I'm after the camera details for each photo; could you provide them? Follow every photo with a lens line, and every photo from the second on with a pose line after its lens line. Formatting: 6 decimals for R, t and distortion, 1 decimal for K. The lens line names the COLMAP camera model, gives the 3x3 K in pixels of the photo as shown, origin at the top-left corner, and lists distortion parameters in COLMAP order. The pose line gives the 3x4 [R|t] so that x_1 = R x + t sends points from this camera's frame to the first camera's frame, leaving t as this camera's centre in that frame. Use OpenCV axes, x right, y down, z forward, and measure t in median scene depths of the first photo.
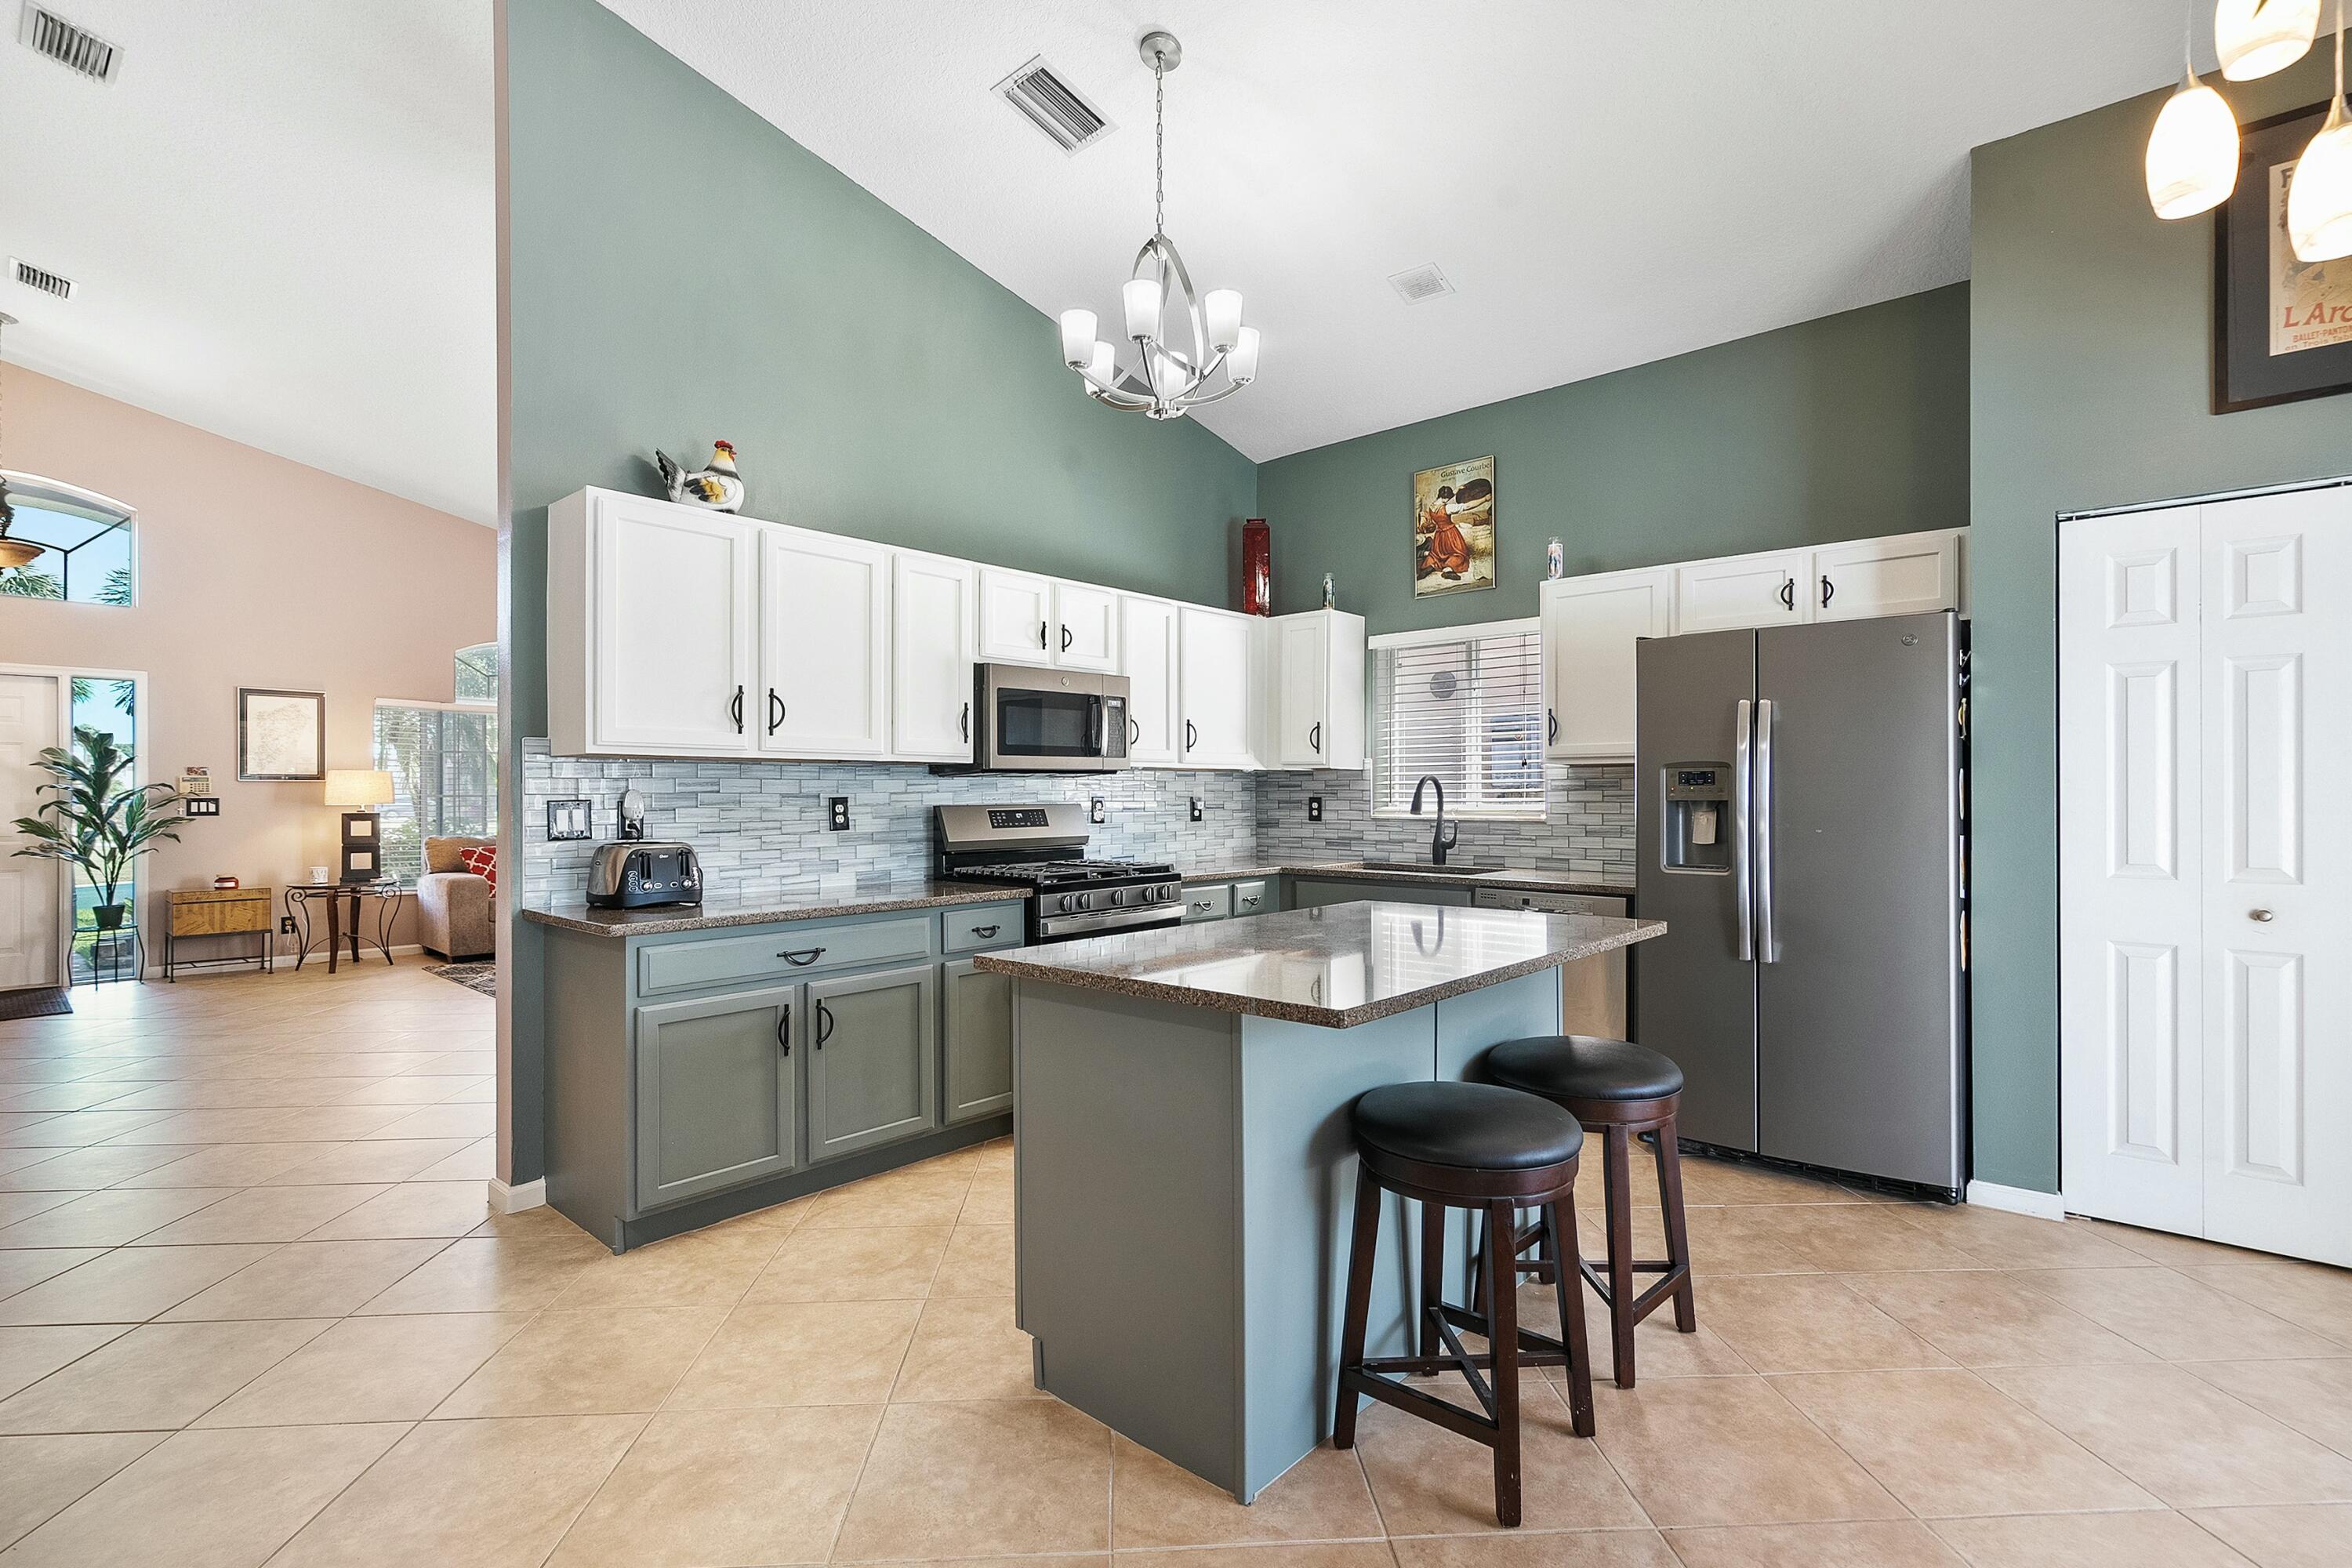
lens RADIAL K [[1050.6, 0, 1163.2], [0, 1050.6, 794.3], [0, 0, 1]] dist [-0.003229, -0.000109]
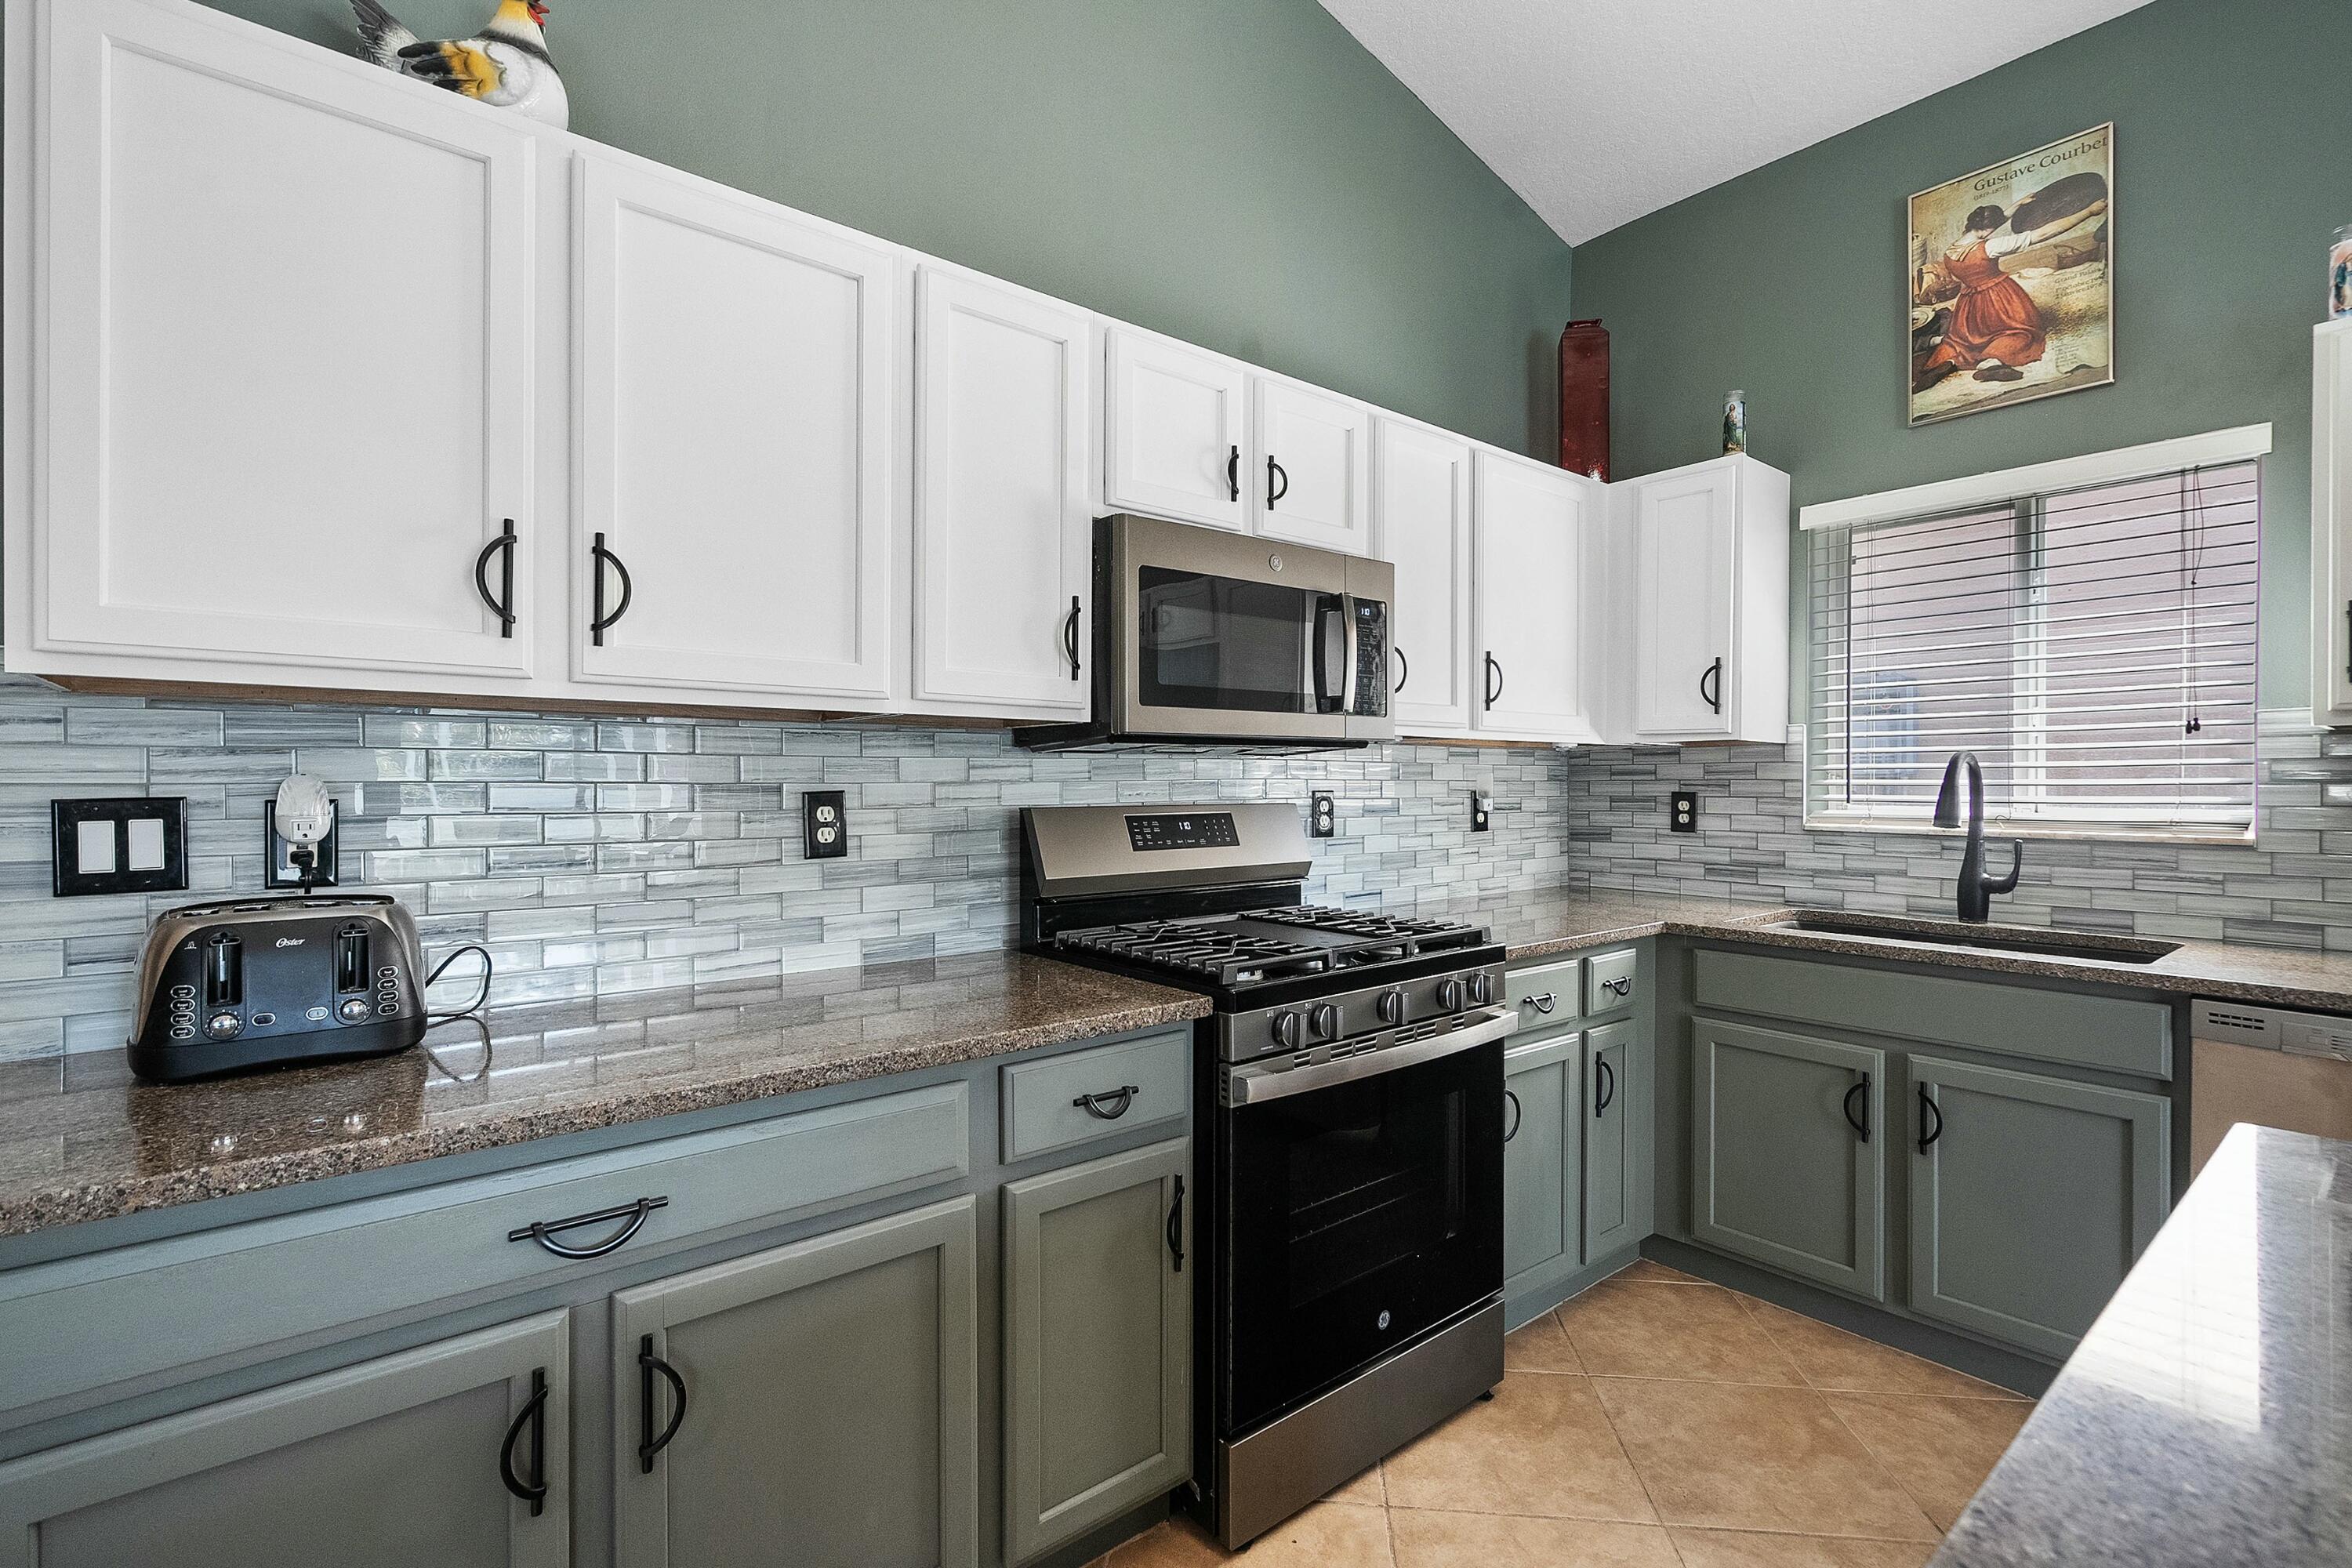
lens RADIAL K [[1081.2, 0, 1187.8], [0, 1081.2, 788.3], [0, 0, 1]] dist [0.001658, 0.000246]
pose [[0.990681, 0.003979, -0.136145, -0.059602], [-0.003373, 0.999983, 0.004678, -0.001248], [0.136161, -0.004175, 0.990678, 0.447302]]
